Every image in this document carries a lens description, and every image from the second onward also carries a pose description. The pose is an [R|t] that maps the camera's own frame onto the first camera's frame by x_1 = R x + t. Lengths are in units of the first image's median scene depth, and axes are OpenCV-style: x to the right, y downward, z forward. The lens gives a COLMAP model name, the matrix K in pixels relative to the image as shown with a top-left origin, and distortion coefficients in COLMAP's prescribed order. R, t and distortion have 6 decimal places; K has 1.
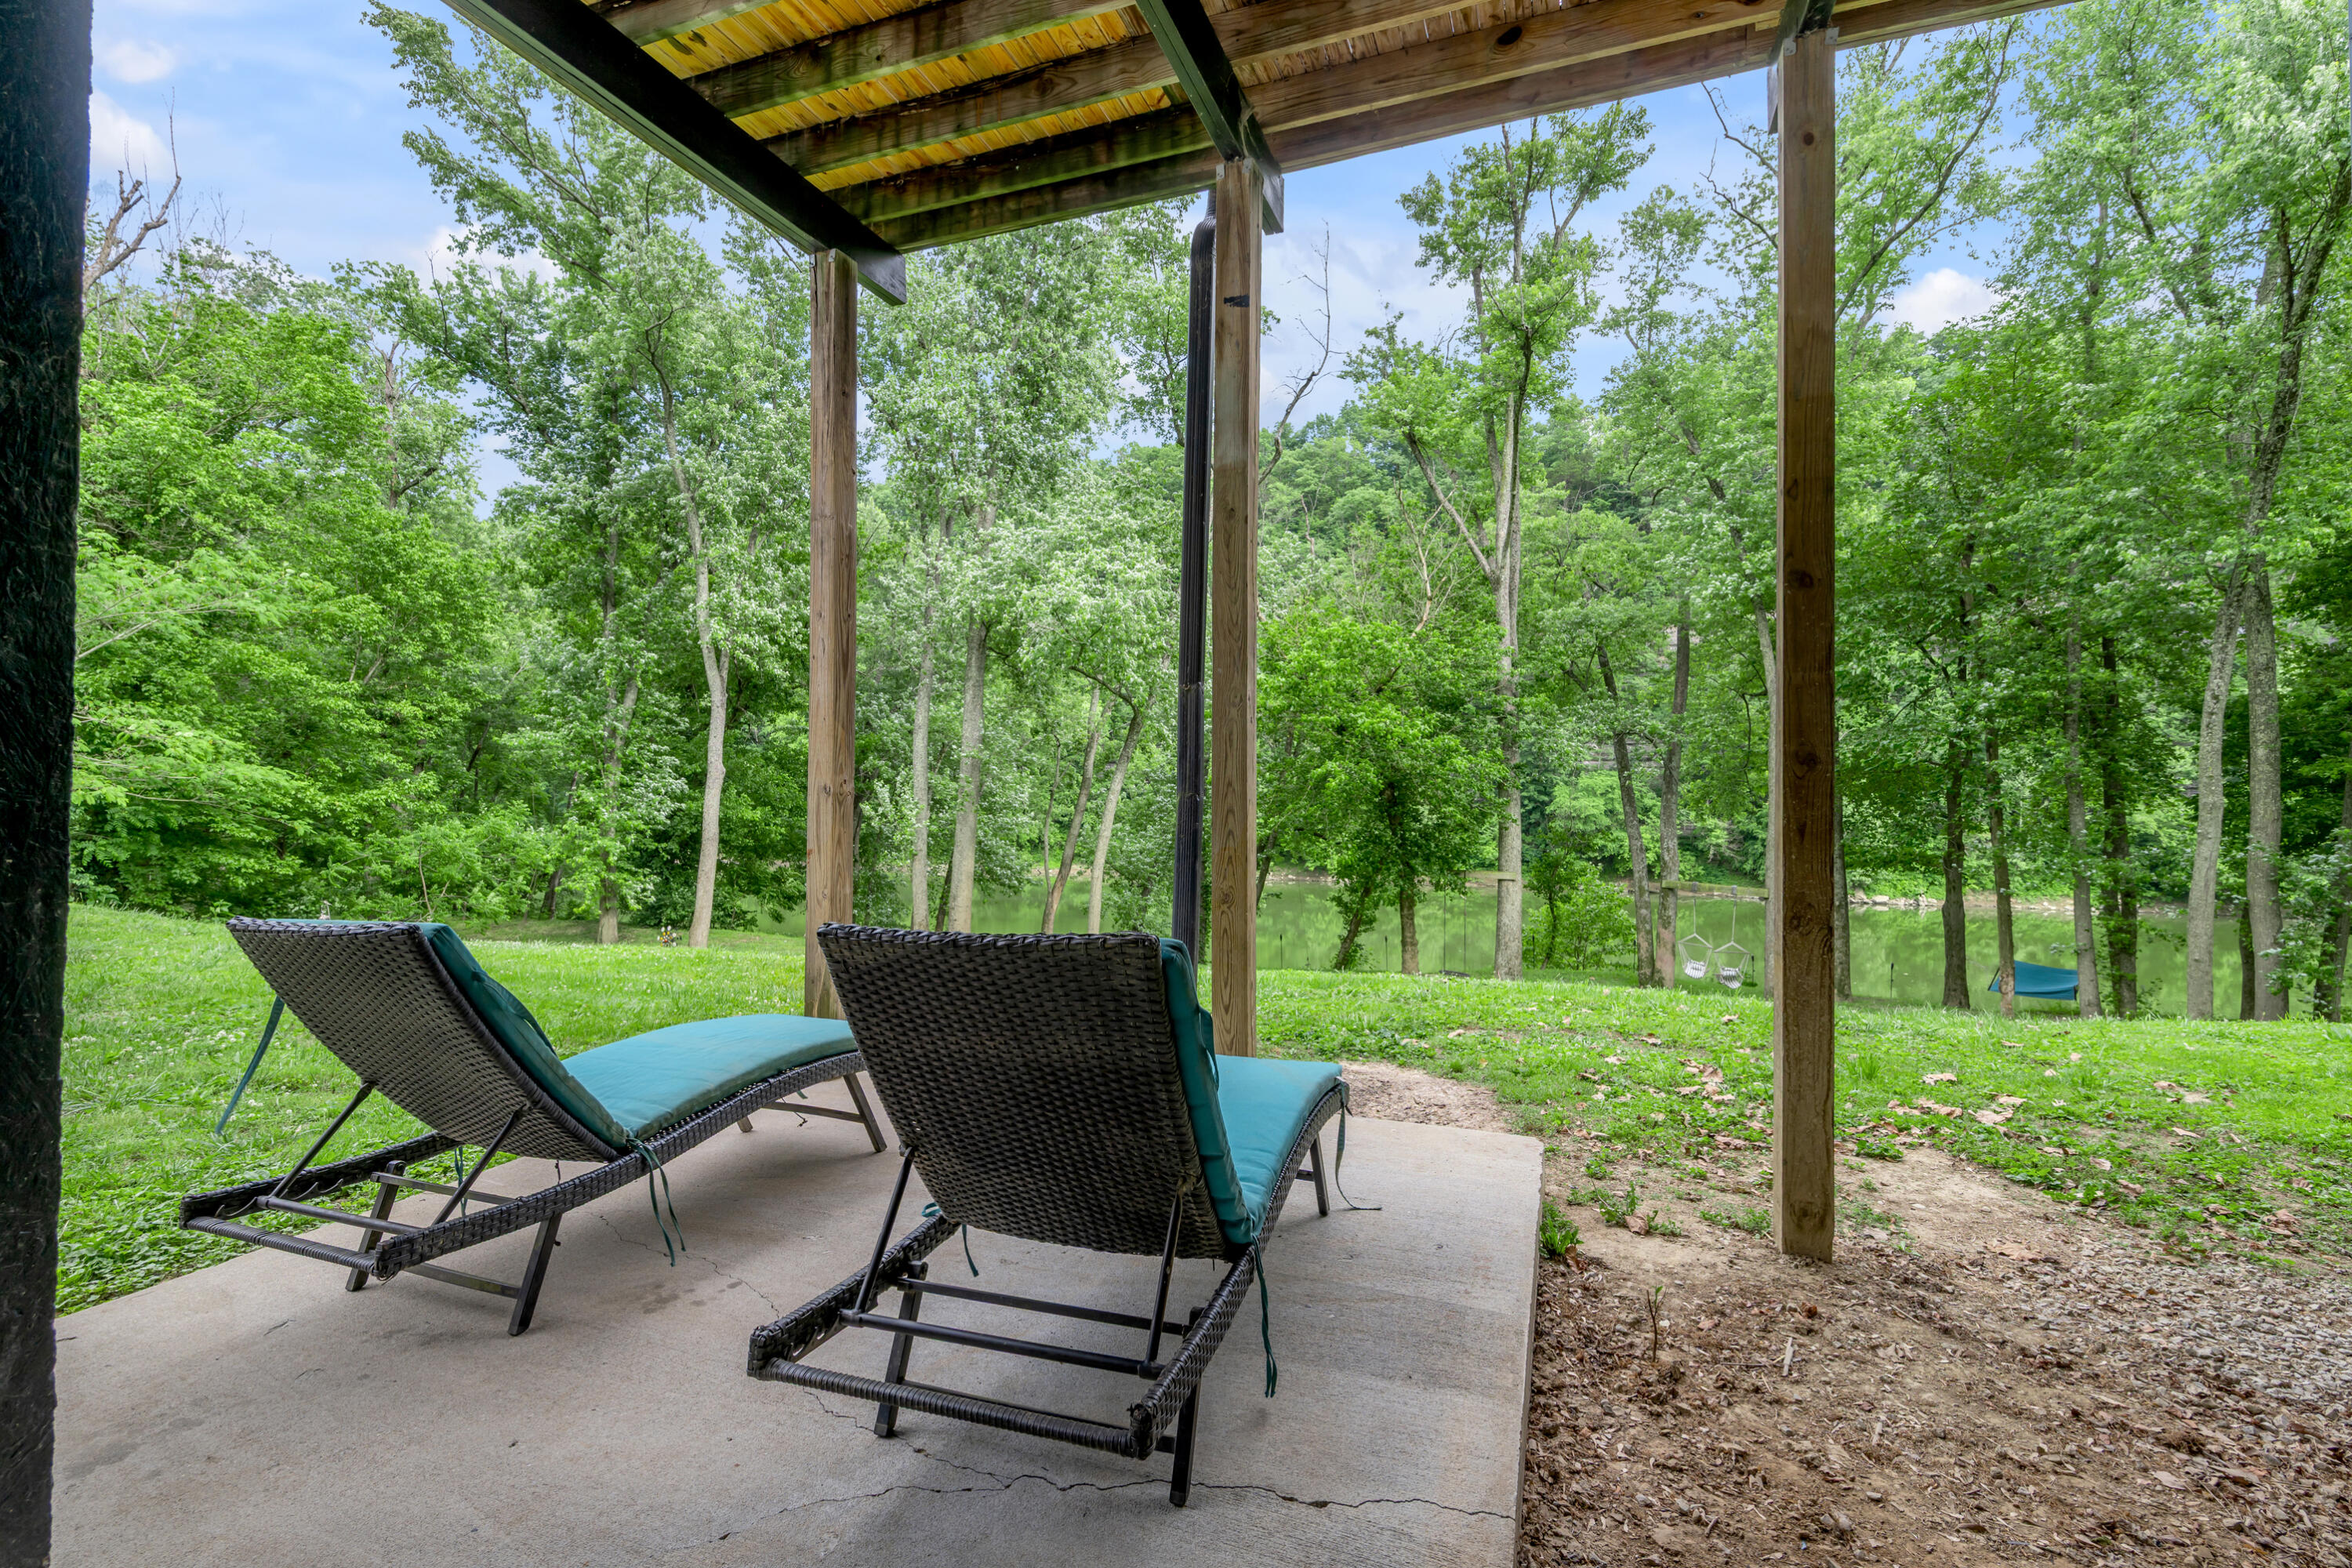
lens RADIAL K [[1004.5, 0, 1171.9], [0, 1004.5, 776.6], [0, 0, 1]] dist [-0.005307, -0.001608]
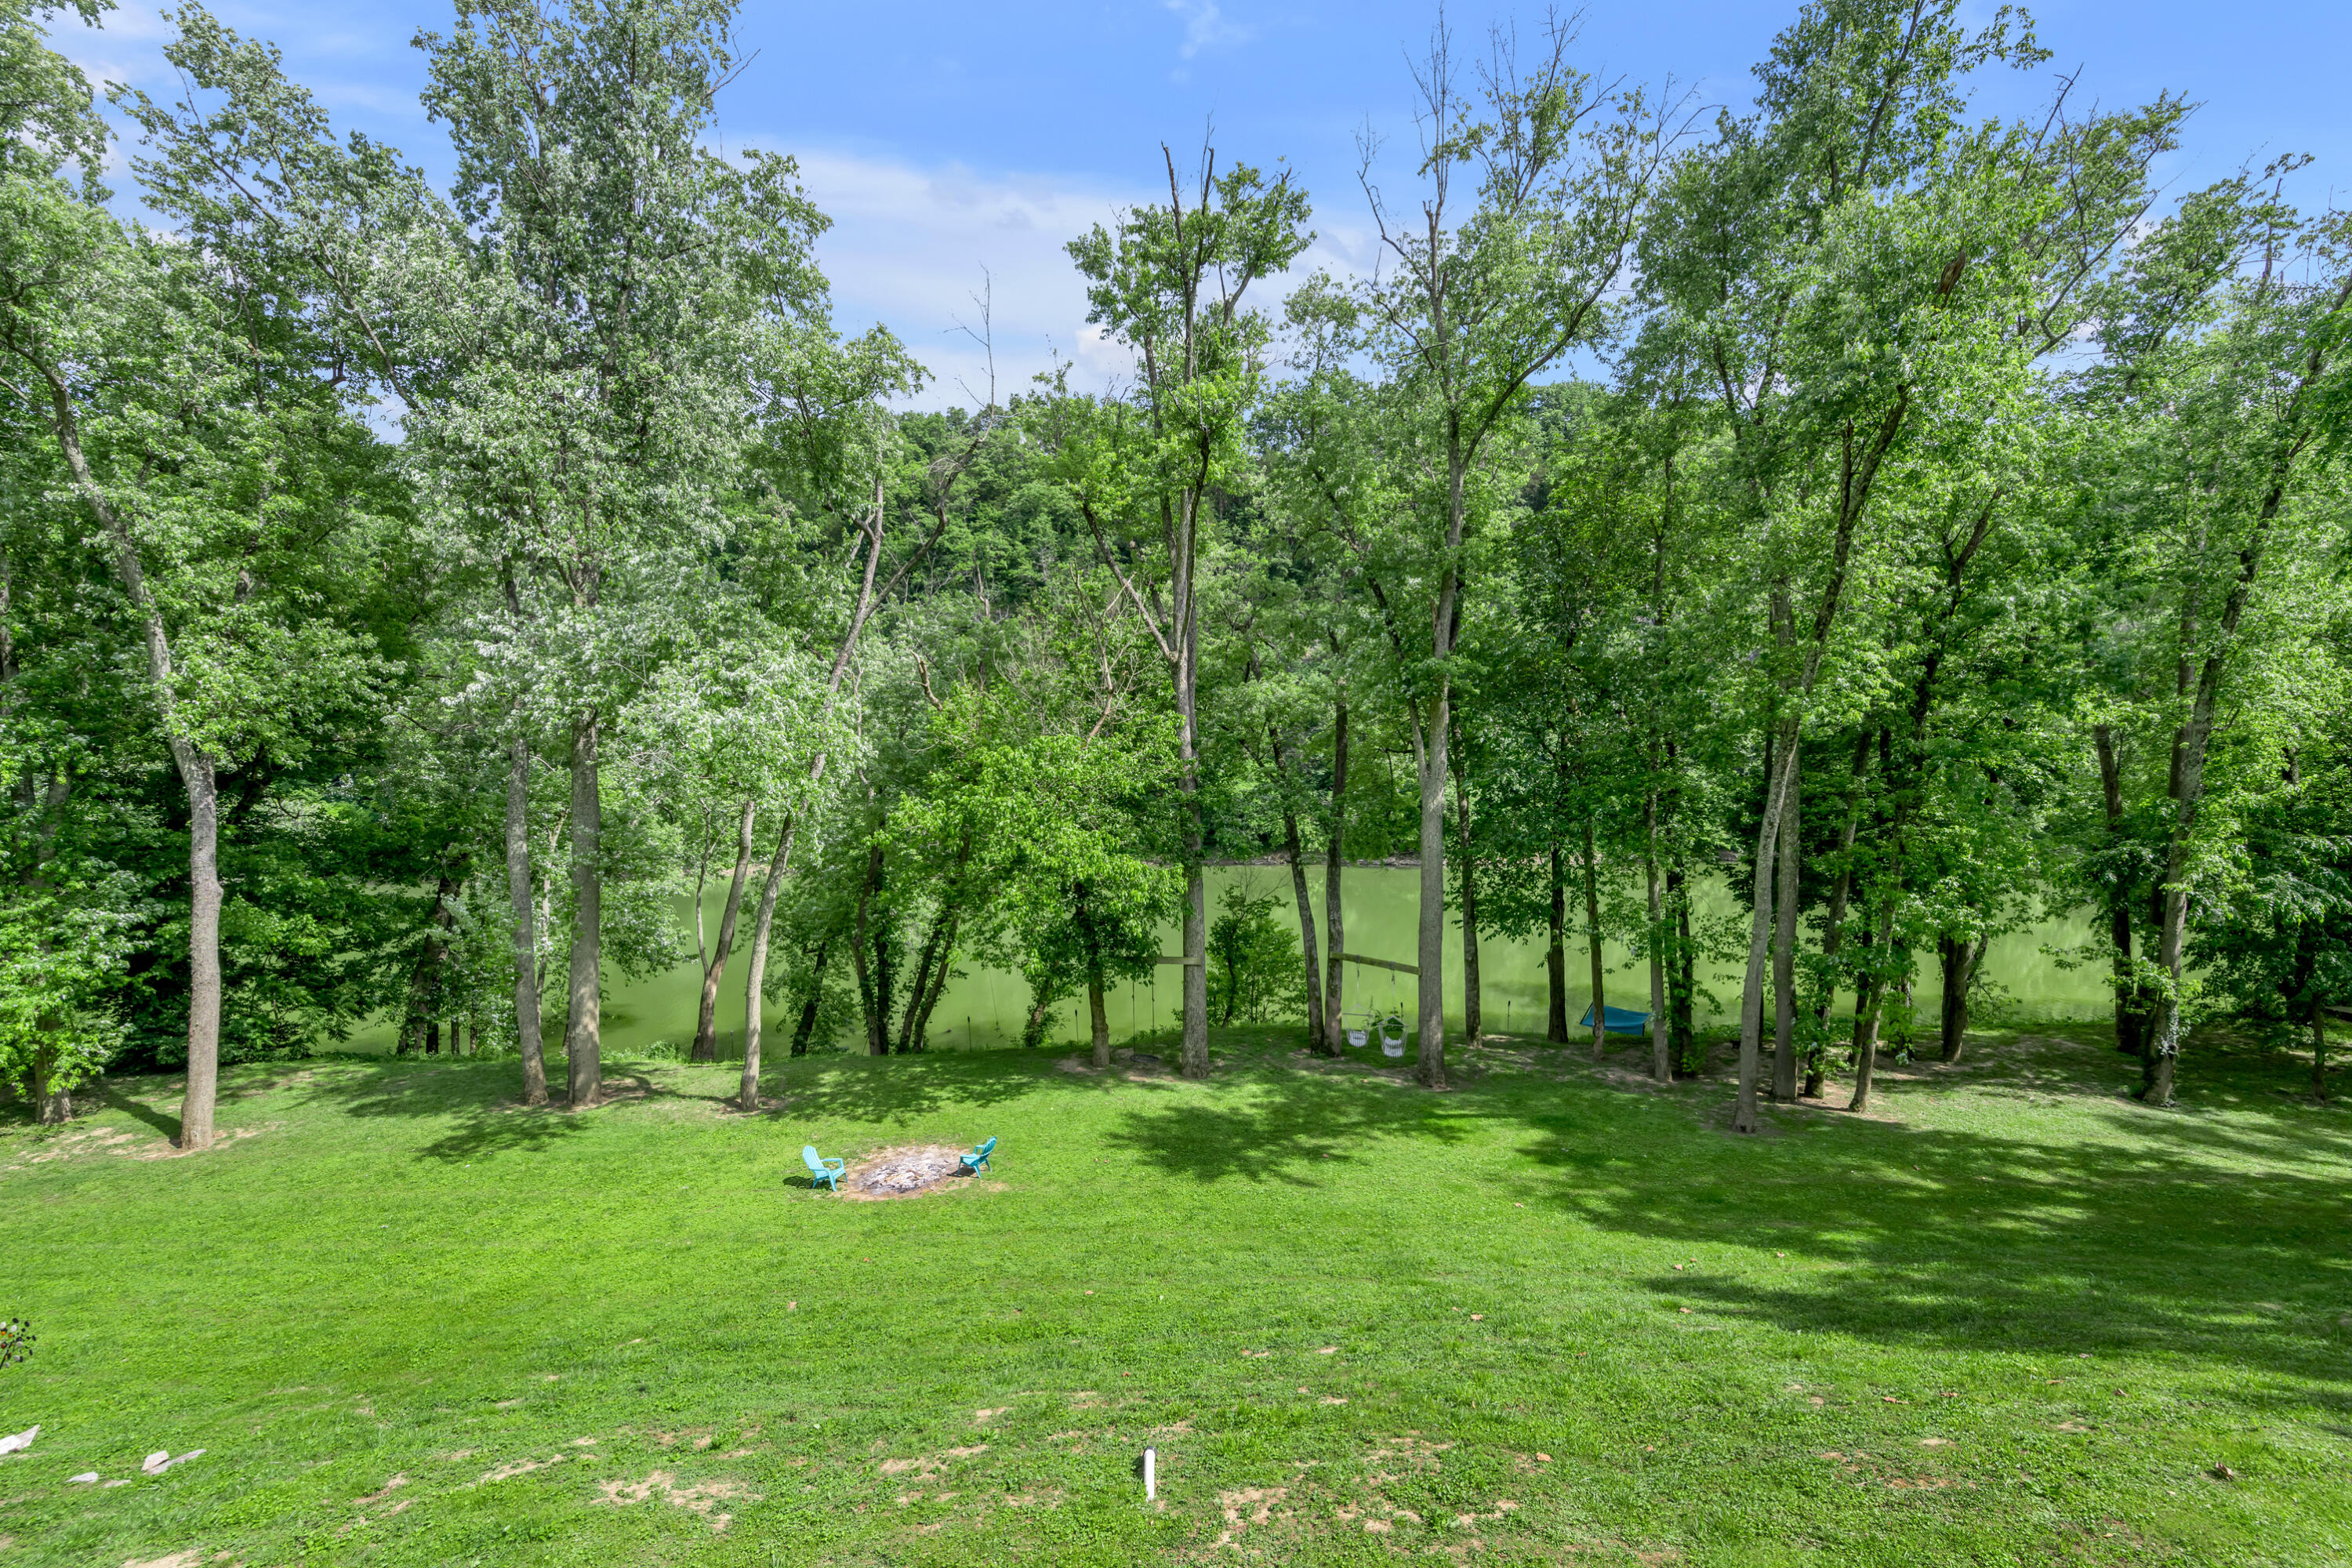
lens RADIAL K [[938.1, 0, 1176.1], [0, 938.1, 804.9], [0, 0, 1]] dist [-0.007456, 0.000620]
pose [[0.947232, -0.042039, 0.317780, 0.025676], [0.021500, 0.997463, 0.067865, -0.116997], [-0.319827, -0.057452, 0.945732, 0.117064]]
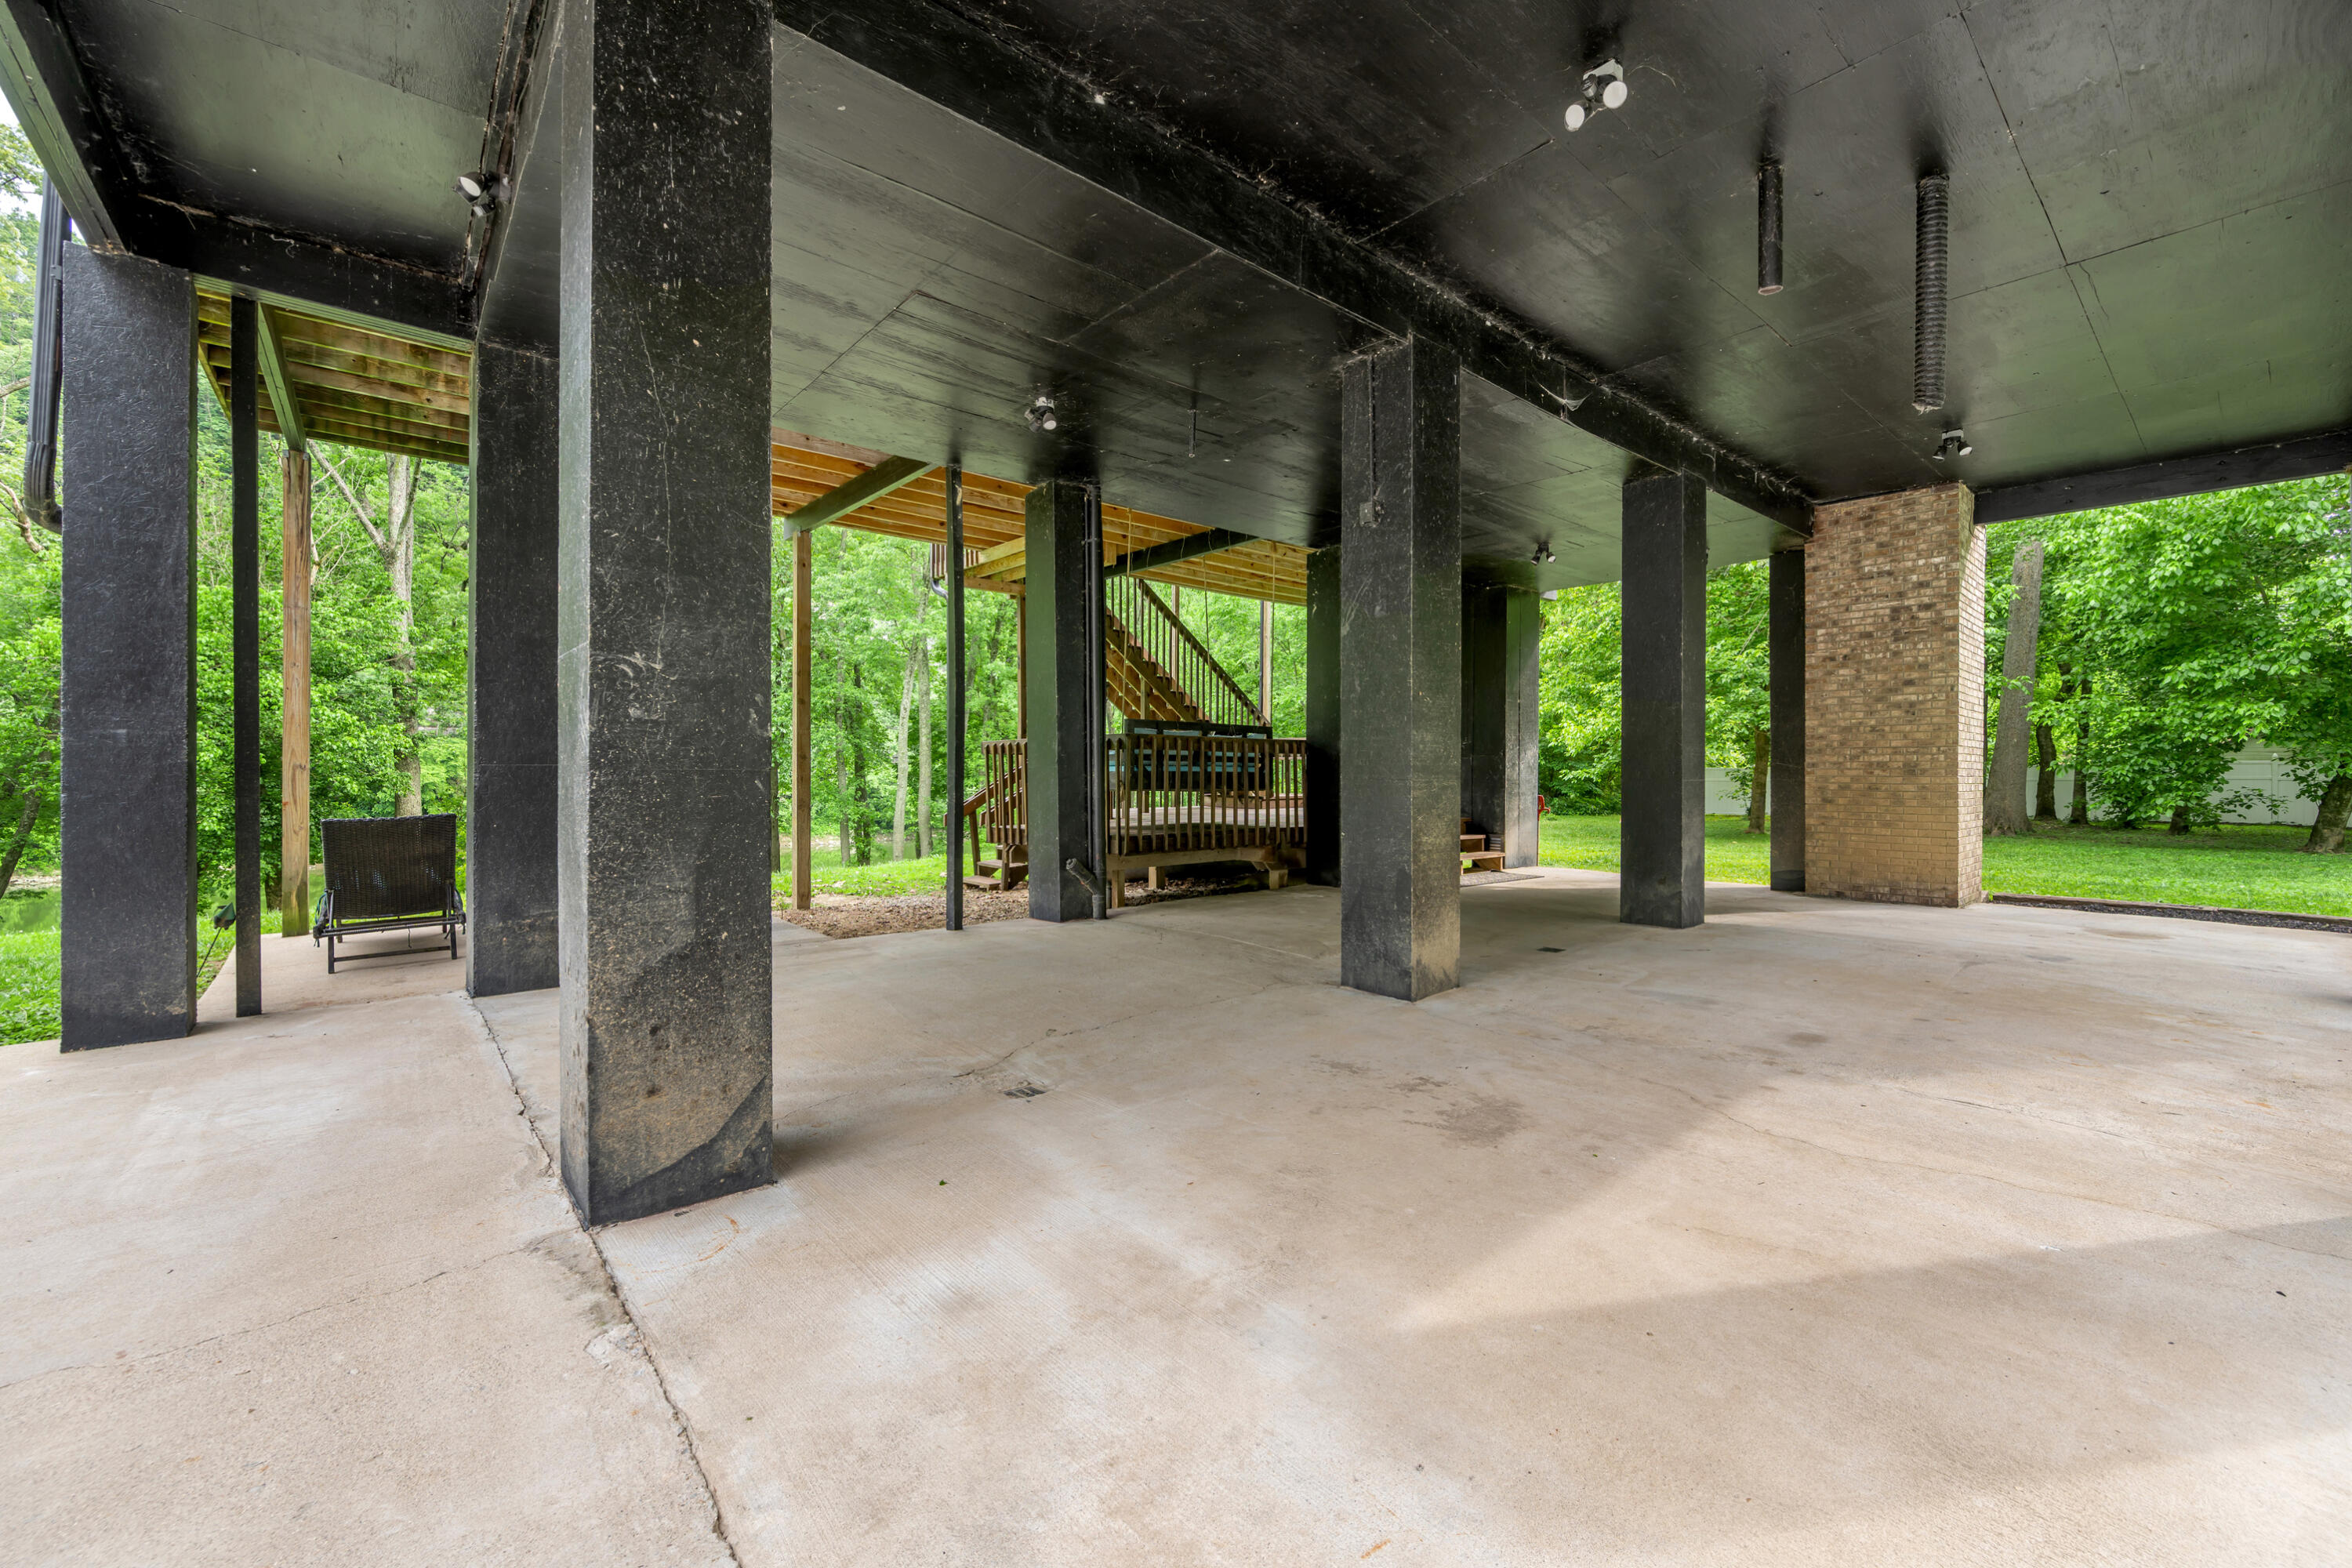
lens RADIAL K [[938.1, 0, 1164.8], [0, 938.1, 771.3], [0, 0, 1]] dist [-0.007456, 0.000620]
pose [[0.473095, -0.013854, 0.880903, -0.136352], [-0.012322, 0.999674, 0.022340, -0.008780], [-0.880925, -0.021424, 0.472770, -0.130334]]
